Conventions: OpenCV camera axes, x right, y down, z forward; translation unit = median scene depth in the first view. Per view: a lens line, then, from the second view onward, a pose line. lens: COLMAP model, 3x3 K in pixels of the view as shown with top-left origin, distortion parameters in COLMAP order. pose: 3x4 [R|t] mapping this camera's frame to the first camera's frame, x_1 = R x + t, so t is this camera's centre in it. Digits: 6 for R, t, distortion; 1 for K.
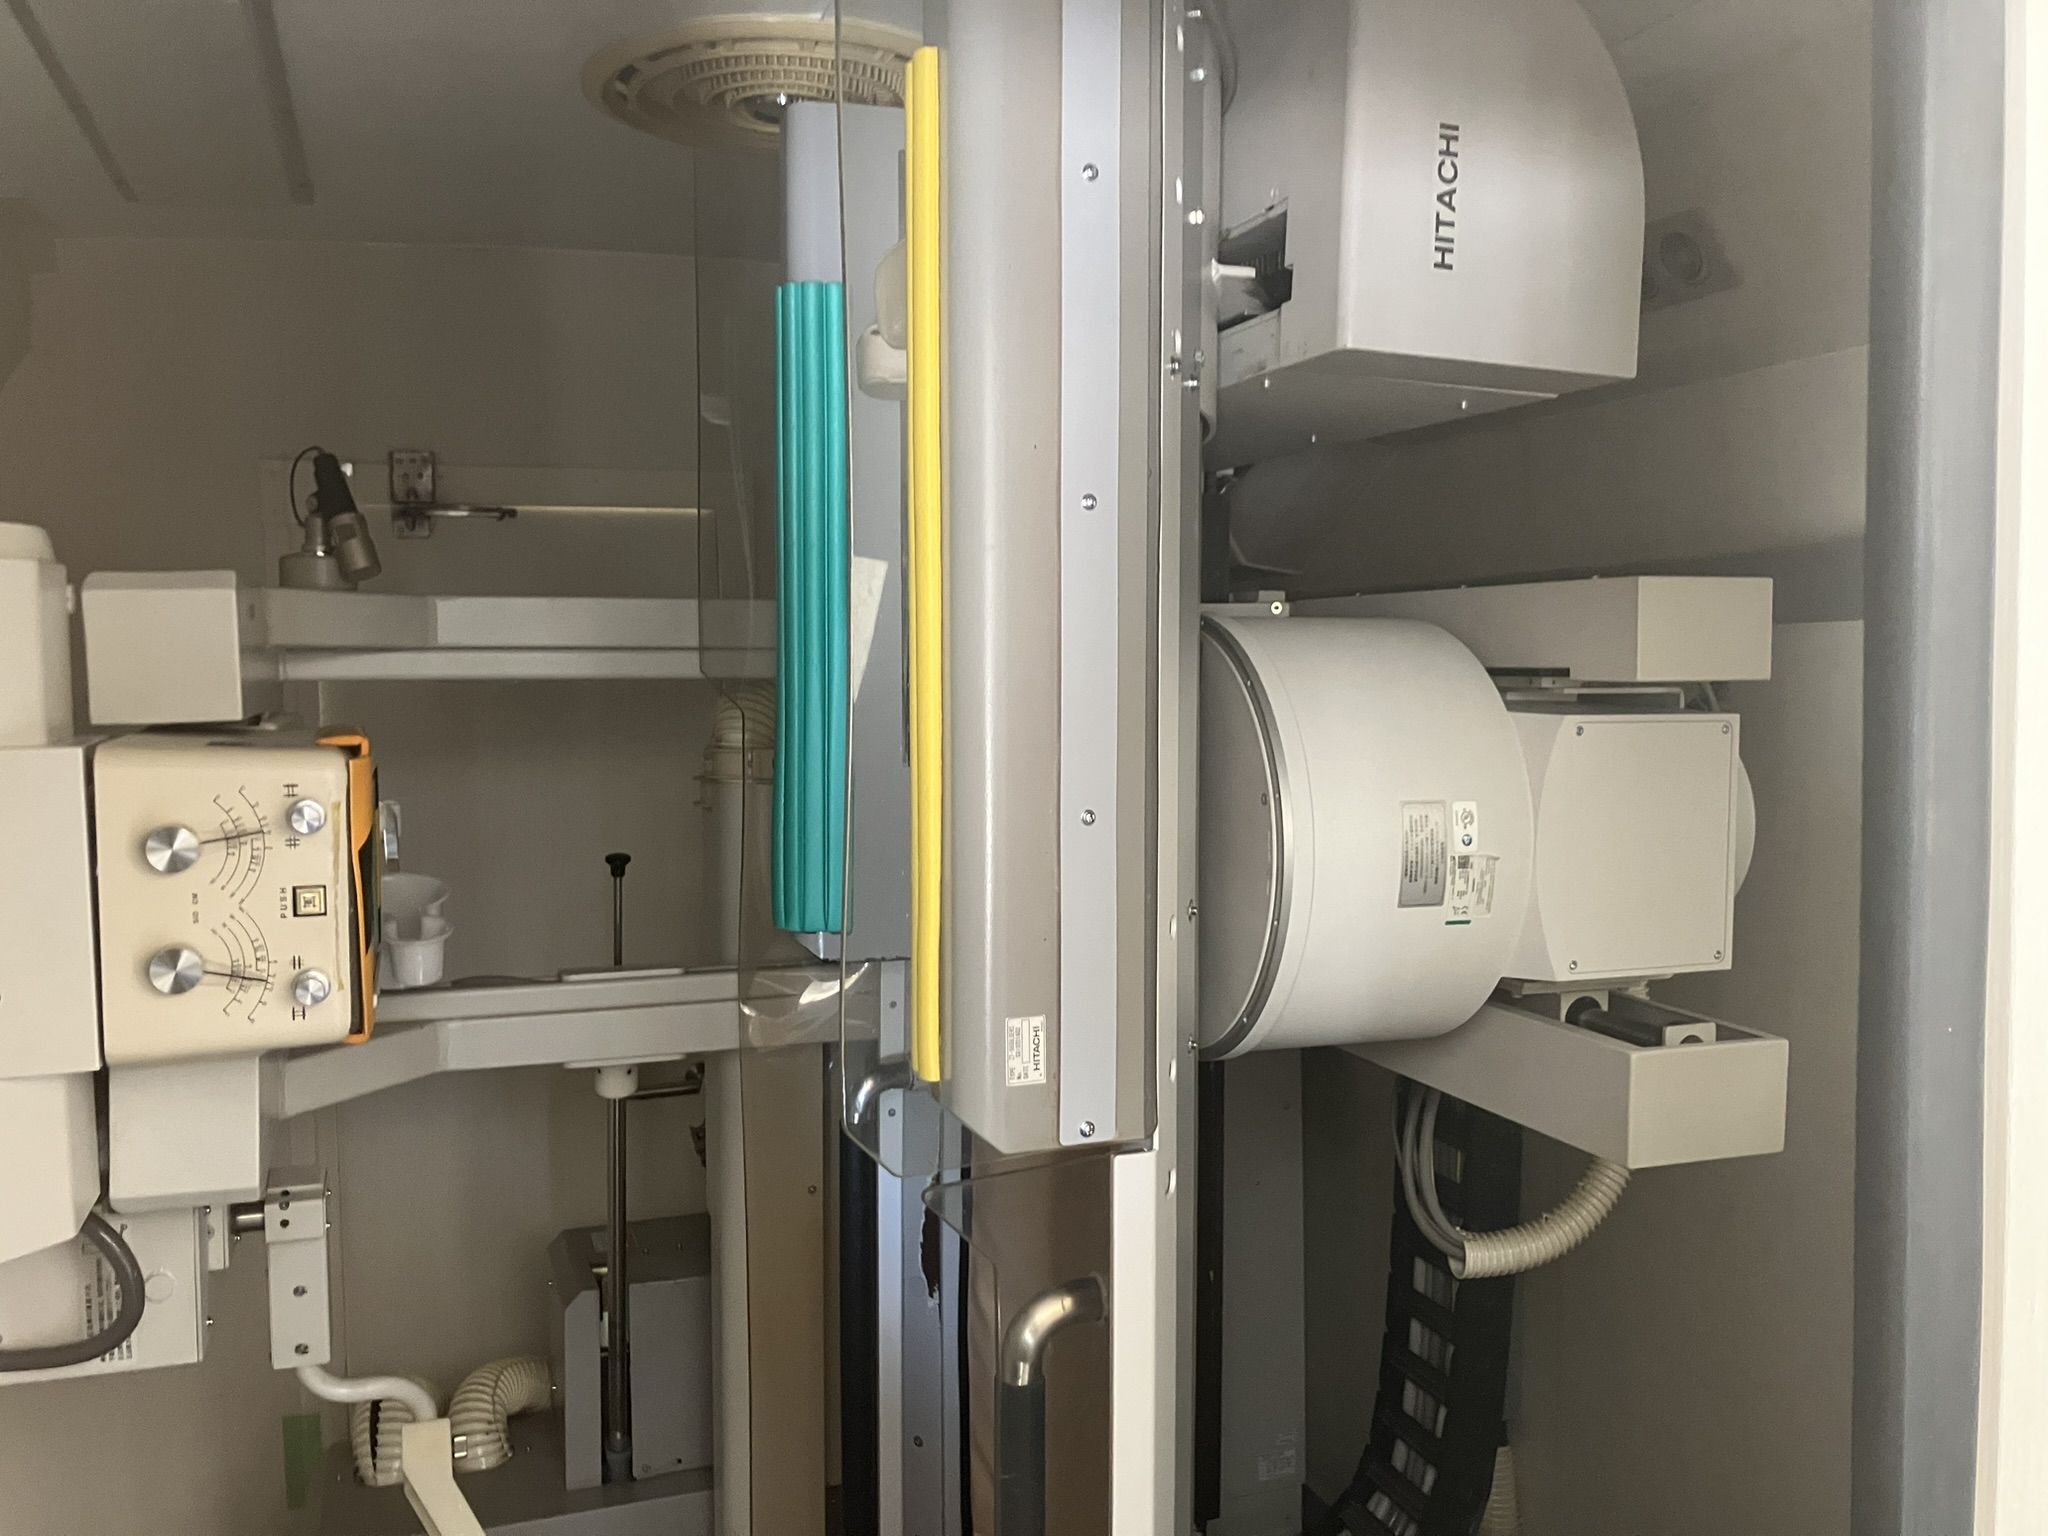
lens RADIAL K [[1703.1, 0, 1027.9], [0, 1703.1, 780.6], [0, 0, 1]] dist [0.015487, -0.006677]
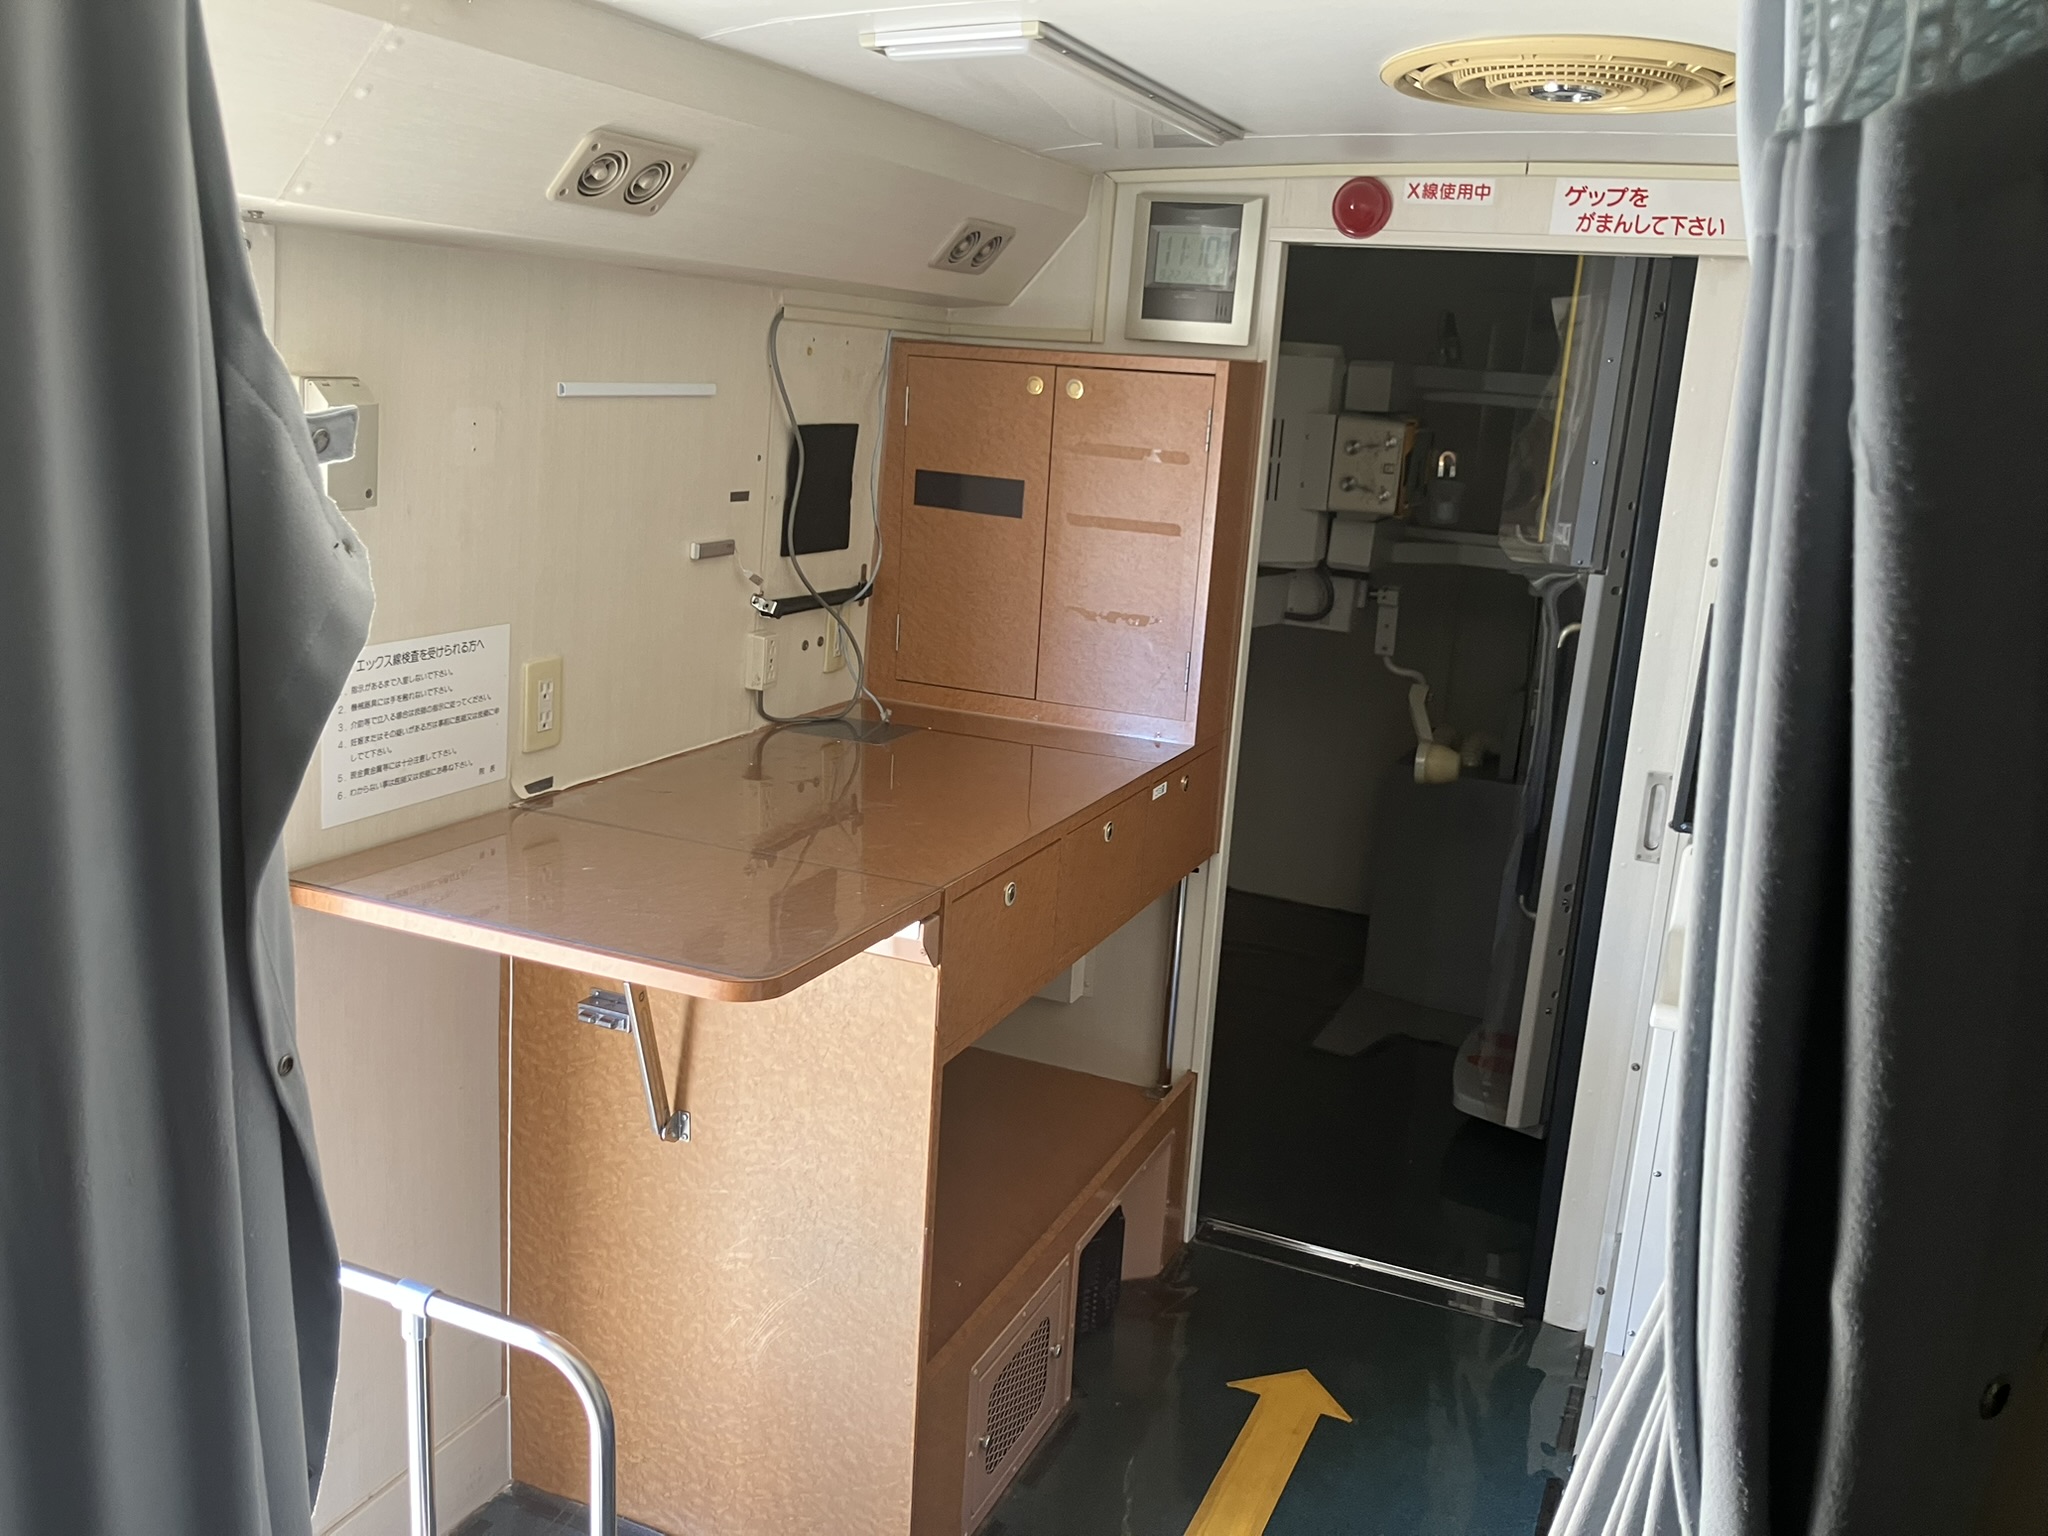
lens RADIAL K [[1703.1, 0, 1033.1], [0, 1703.1, 772.1], [0, 0, 1]] dist [0.015487, -0.006677]
pose [[0.720448, 0.221383, -0.657225, 1.027559], [-0.122841, 0.973432, 0.193237, 0.067214], [0.682543, -0.058482, 0.728502, -1.413747]]
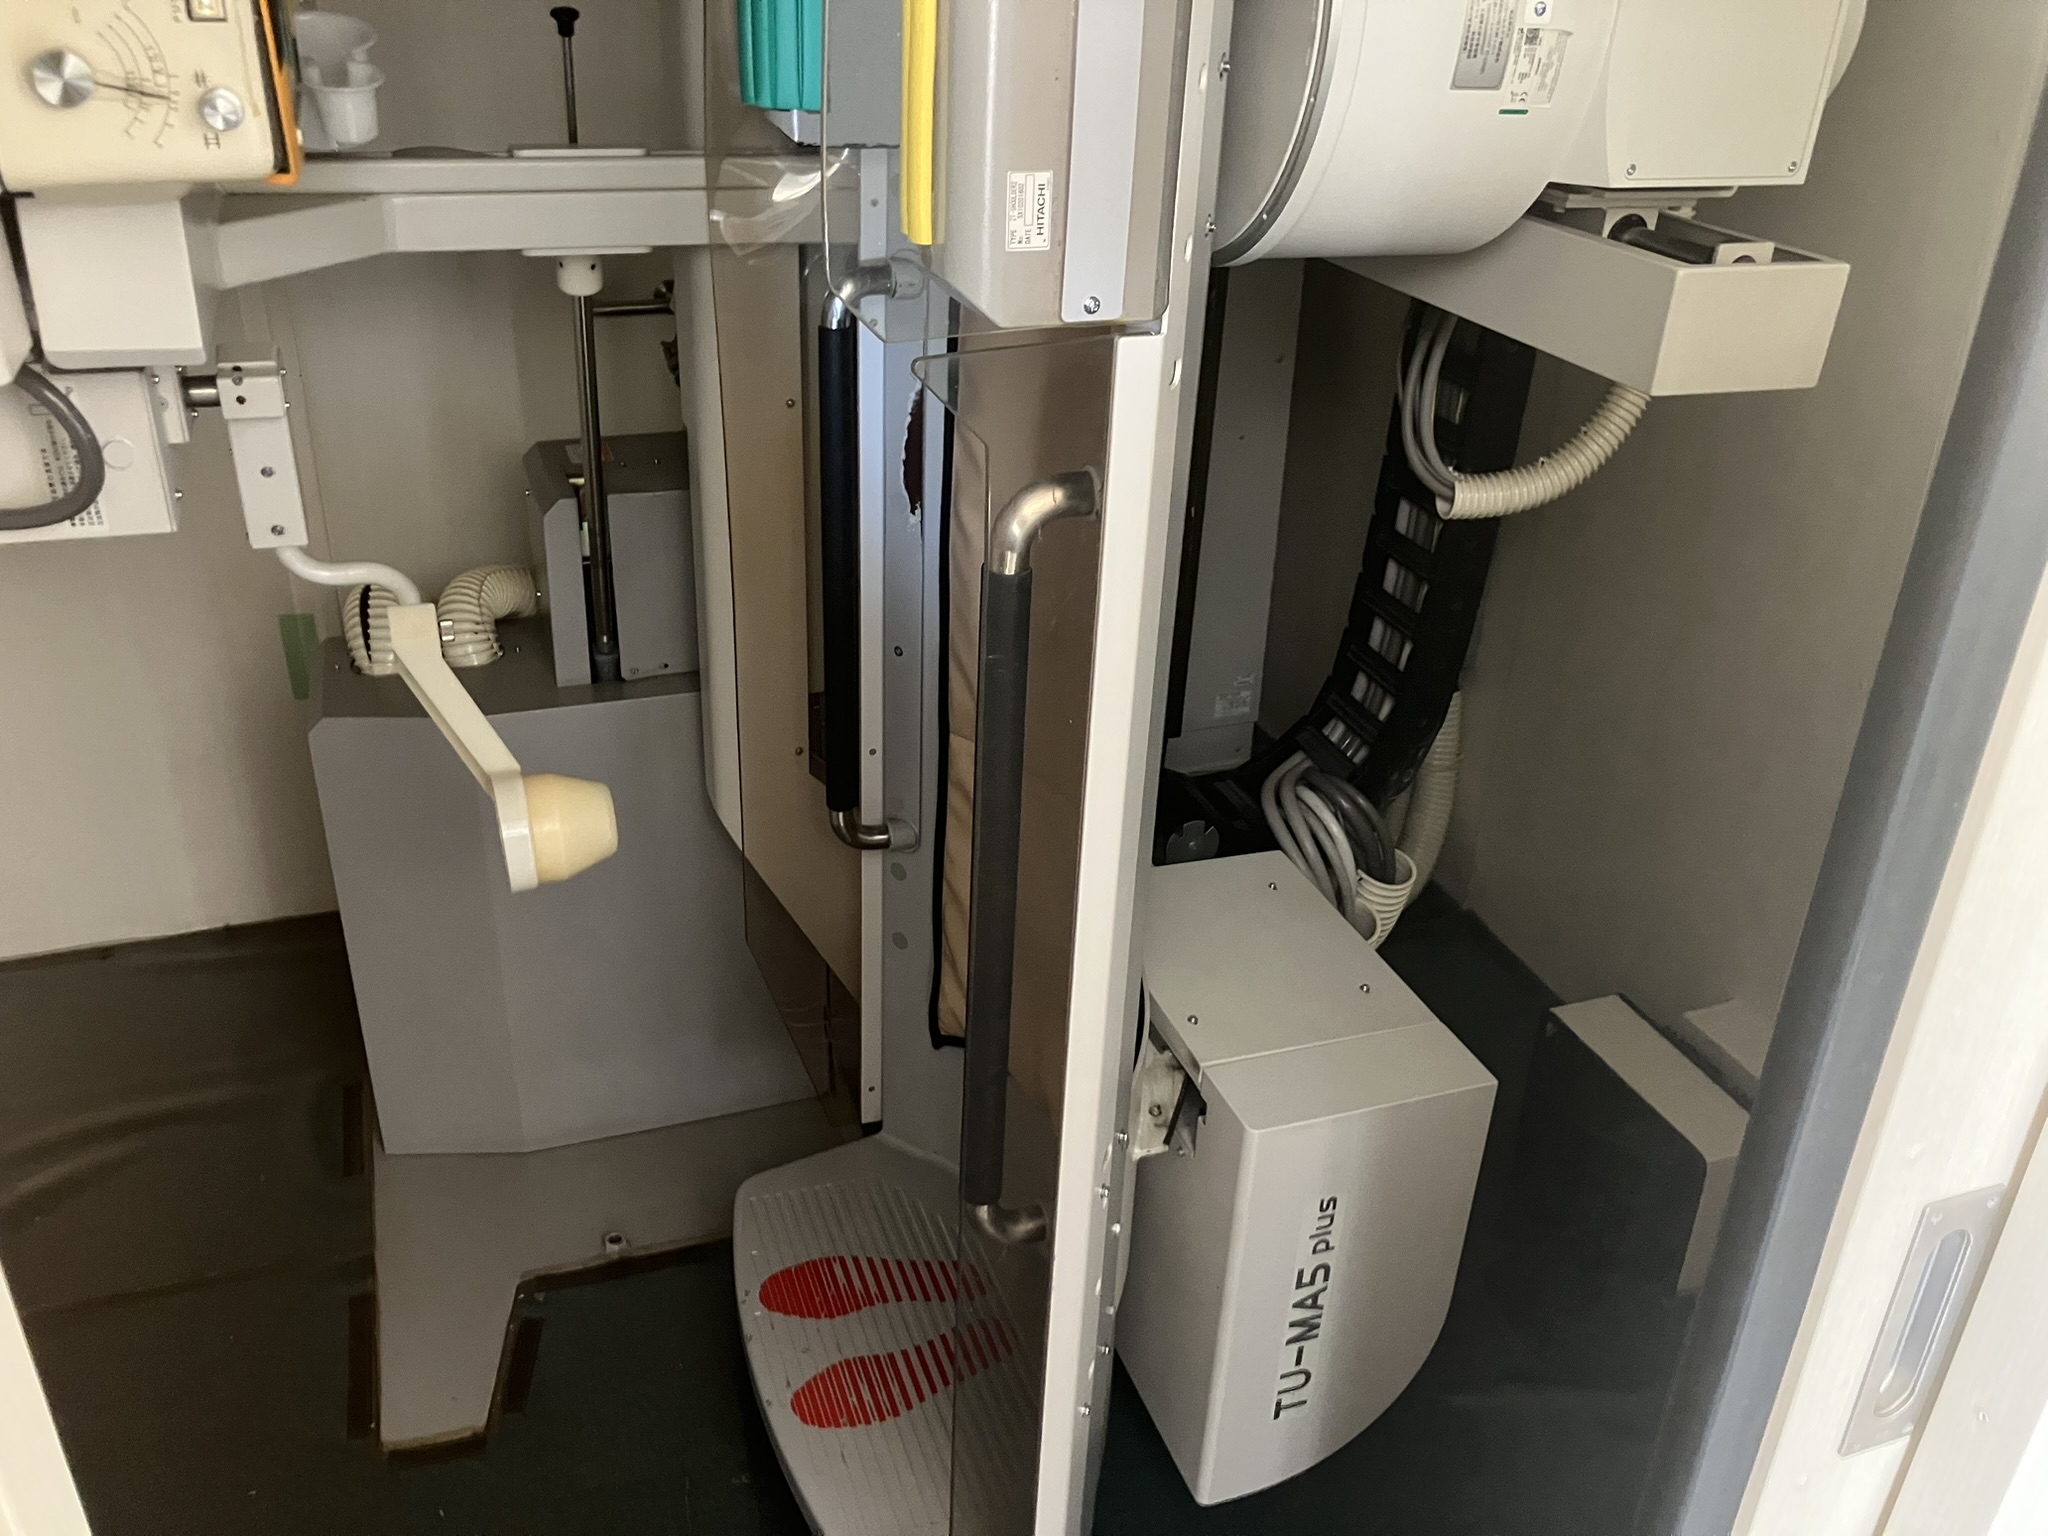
lens RADIAL K [[1703.1, 0, 1006.9], [0, 1703.1, 772.9], [0, 0, 1]] dist [0.015487, -0.006677]
pose [[0.999231, 0.037768, 0.010507, -0.007777], [-0.038801, 0.914551, 0.402605, 0.047239], [0.005596, -0.402704, 0.915313, 0.040816]]
